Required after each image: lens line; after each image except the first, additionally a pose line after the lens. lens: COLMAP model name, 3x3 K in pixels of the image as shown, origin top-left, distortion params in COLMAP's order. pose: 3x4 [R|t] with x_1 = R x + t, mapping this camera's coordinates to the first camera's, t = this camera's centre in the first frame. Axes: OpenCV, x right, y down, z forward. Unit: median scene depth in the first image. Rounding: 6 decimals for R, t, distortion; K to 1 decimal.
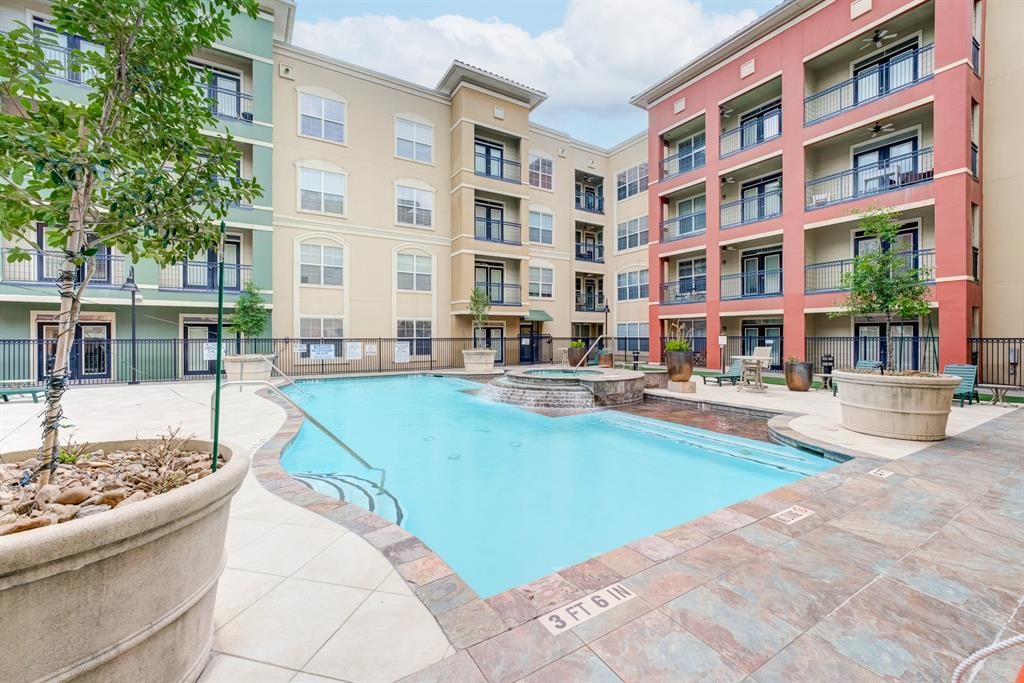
lens RADIAL K [[412.7, 0, 489.8], [0, 412.7, 354.2], [0, 0, 1]] dist [-0.022208, -0.000276]
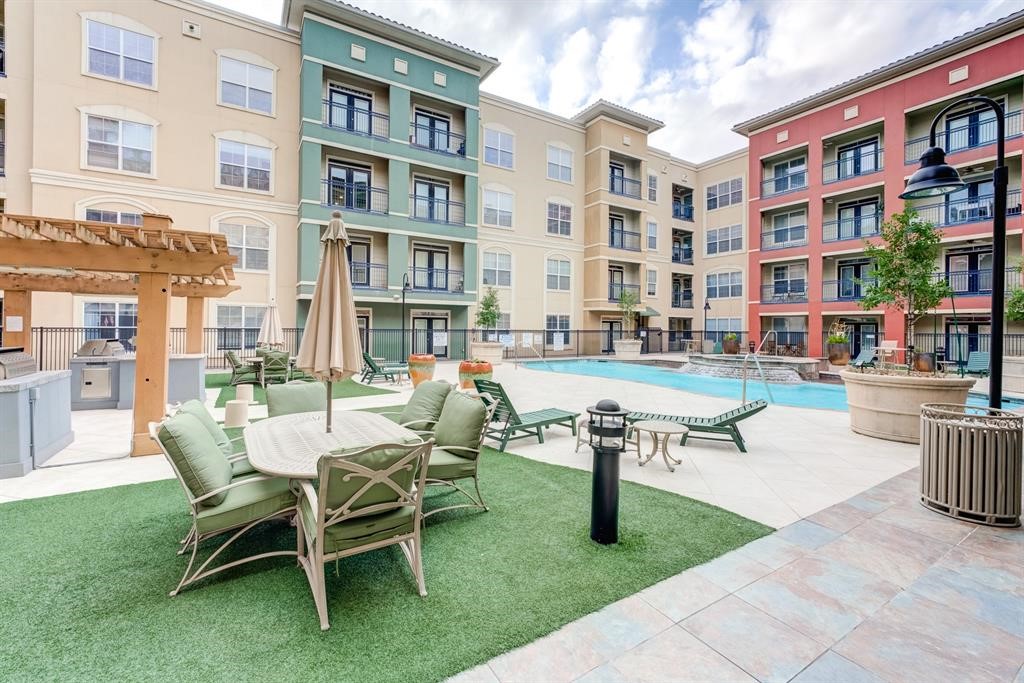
lens RADIAL K [[412.7, 0, 503.2], [0, 412.7, 340.7], [0, 0, 1]] dist [-0.022208, -0.000276]
pose [[0.999795, 0.011522, -0.016653, -0.287801], [-0.011716, 0.999864, -0.011606, 0.006492], [0.016517, 0.011799, 0.999794, -0.168304]]
